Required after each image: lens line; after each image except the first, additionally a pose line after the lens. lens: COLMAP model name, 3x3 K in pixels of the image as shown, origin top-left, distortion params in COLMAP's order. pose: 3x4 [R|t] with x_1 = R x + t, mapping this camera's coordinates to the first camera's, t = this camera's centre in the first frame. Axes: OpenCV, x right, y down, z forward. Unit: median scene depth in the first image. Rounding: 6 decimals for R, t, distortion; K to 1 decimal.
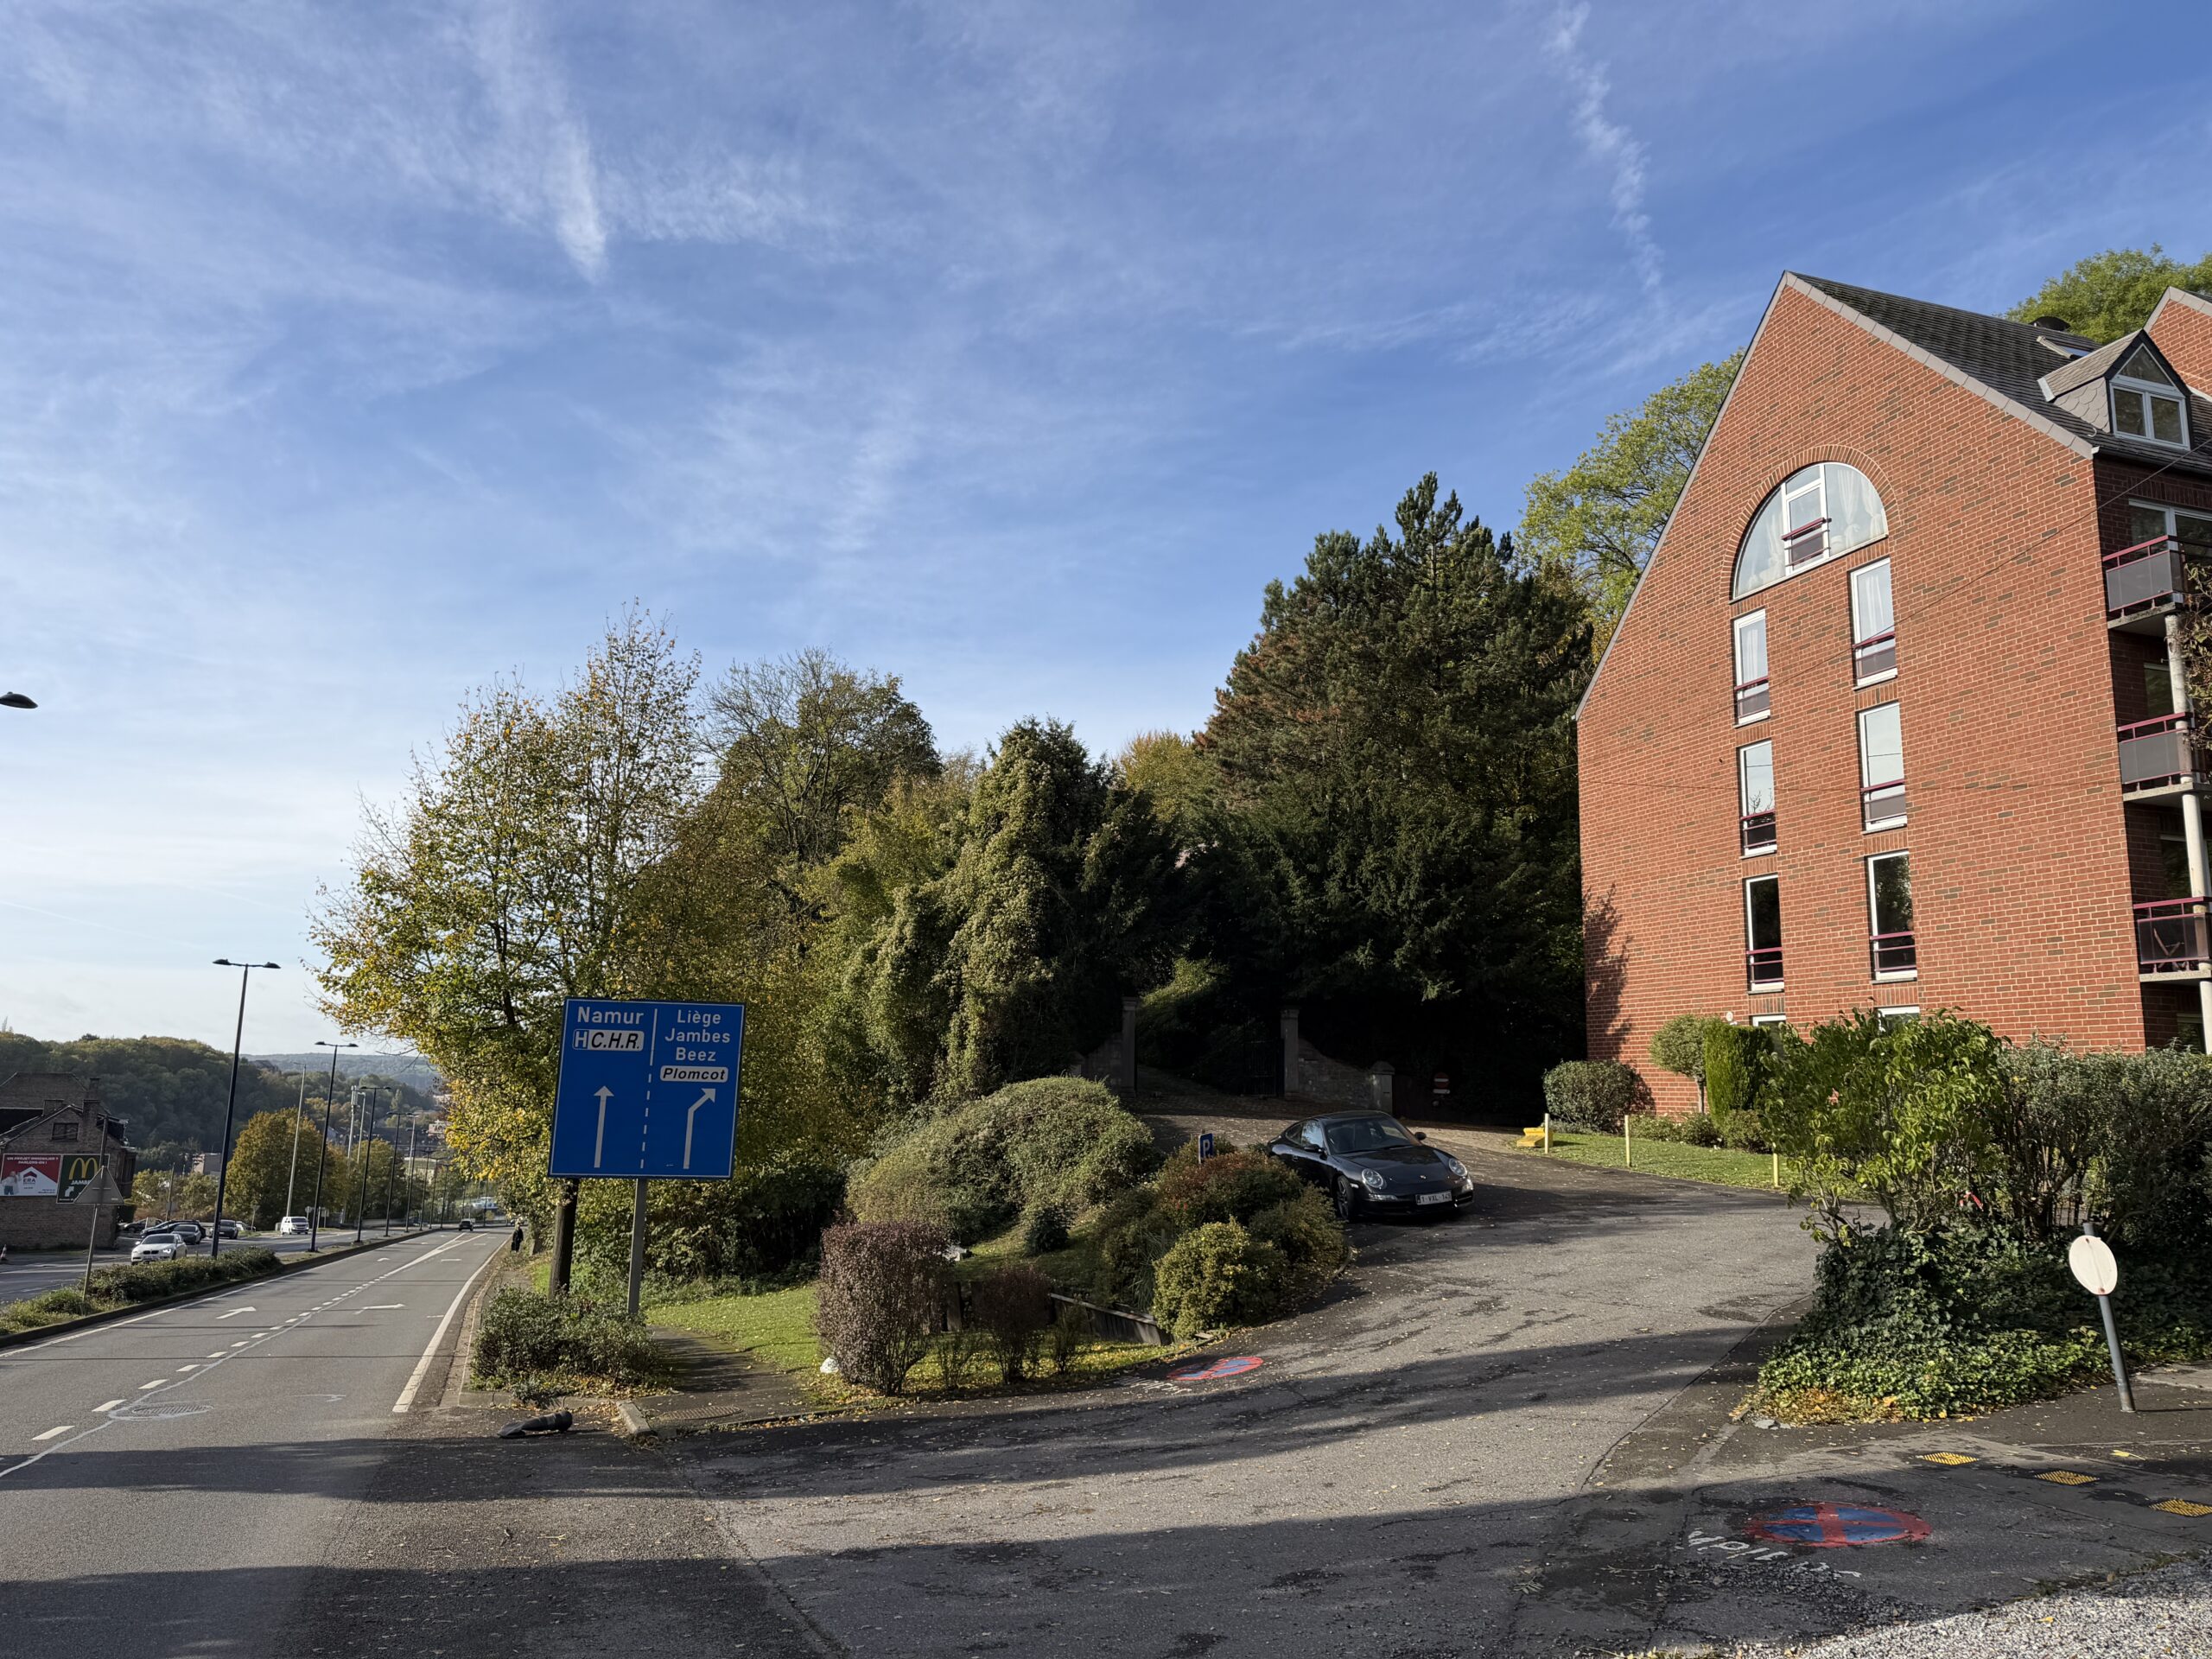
lens RADIAL K [[1575.0, 0, 1114.4], [0, 1575.0, 816.0], [0, 0, 1]] dist [0.157024, -0.193570]
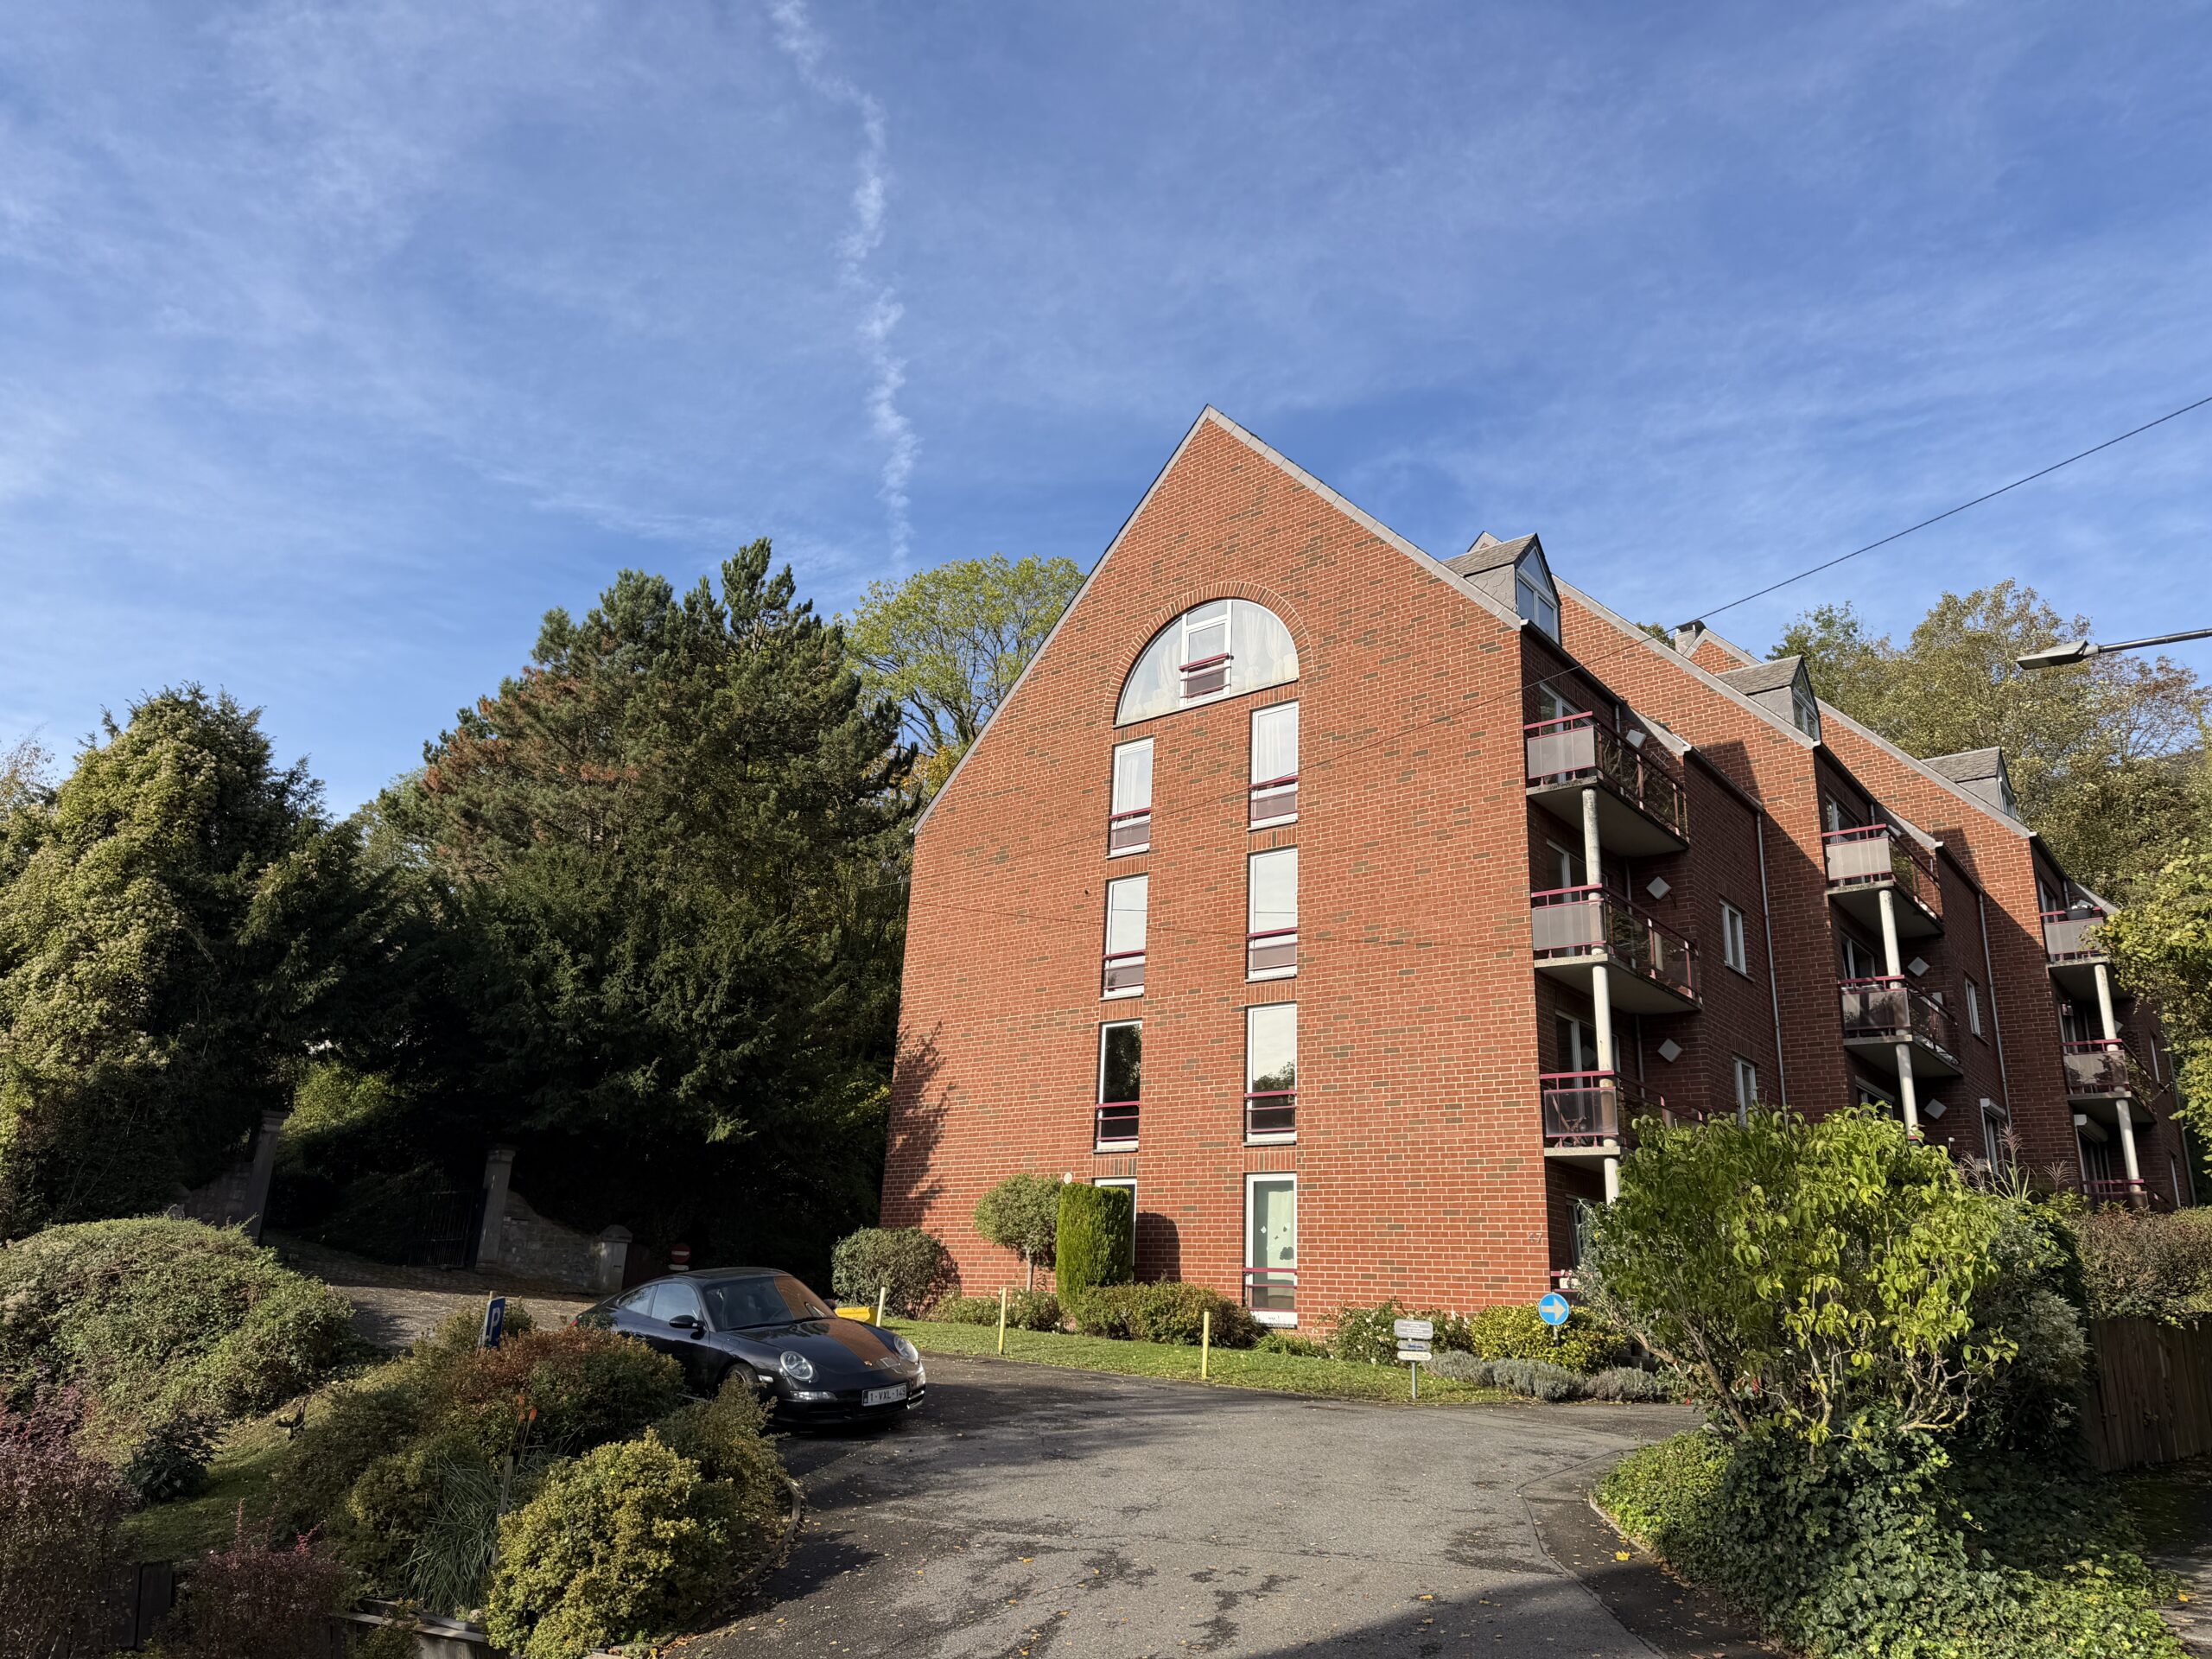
lens RADIAL K [[1575.0, 0, 1114.4], [0, 1575.0, 816.0], [0, 0, 1]] dist [0.157024, -0.193570]
pose [[0.844422, 0.184779, 0.502800, -0.064321], [-0.122891, 0.980413, -0.153912, 0.056115], [-0.521391, 0.068177, 0.850590, 0.216935]]
